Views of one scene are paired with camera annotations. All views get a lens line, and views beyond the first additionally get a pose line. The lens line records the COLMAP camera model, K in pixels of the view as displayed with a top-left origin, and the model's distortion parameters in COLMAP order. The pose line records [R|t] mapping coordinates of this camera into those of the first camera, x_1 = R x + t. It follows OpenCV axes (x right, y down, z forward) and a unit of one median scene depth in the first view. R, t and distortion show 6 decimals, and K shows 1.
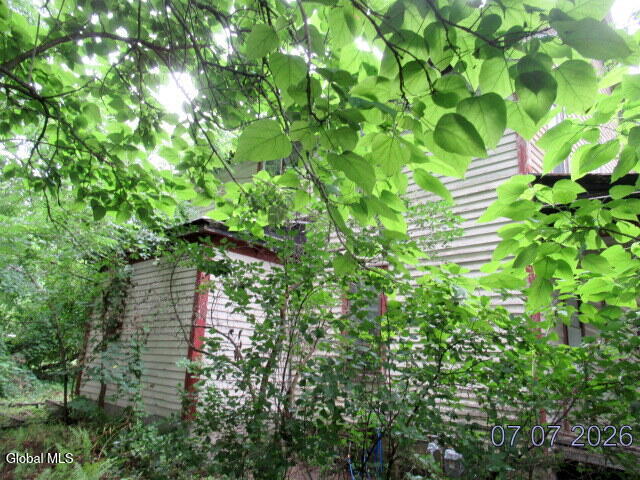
lens RADIAL K [[455.4, 0, 321.8], [0, 455.4, 240.3], [0, 0, 1]] dist [-0.032661, 0.004497]
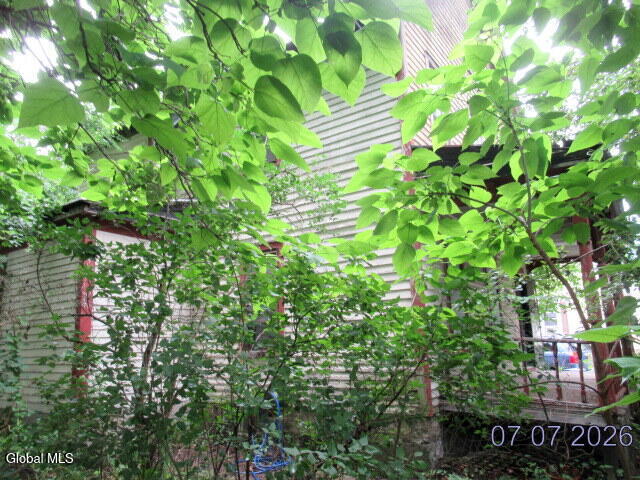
lens RADIAL K [[455.4, 0, 321.8], [0, 455.4, 240.3], [0, 0, 1]] dist [-0.032661, 0.004497]
pose [[0.982217, -0.047723, 0.181585, 0.100971], [0.038996, 0.997920, 0.051329, 0.013247], [-0.183657, -0.043335, 0.982035, 0.003098]]
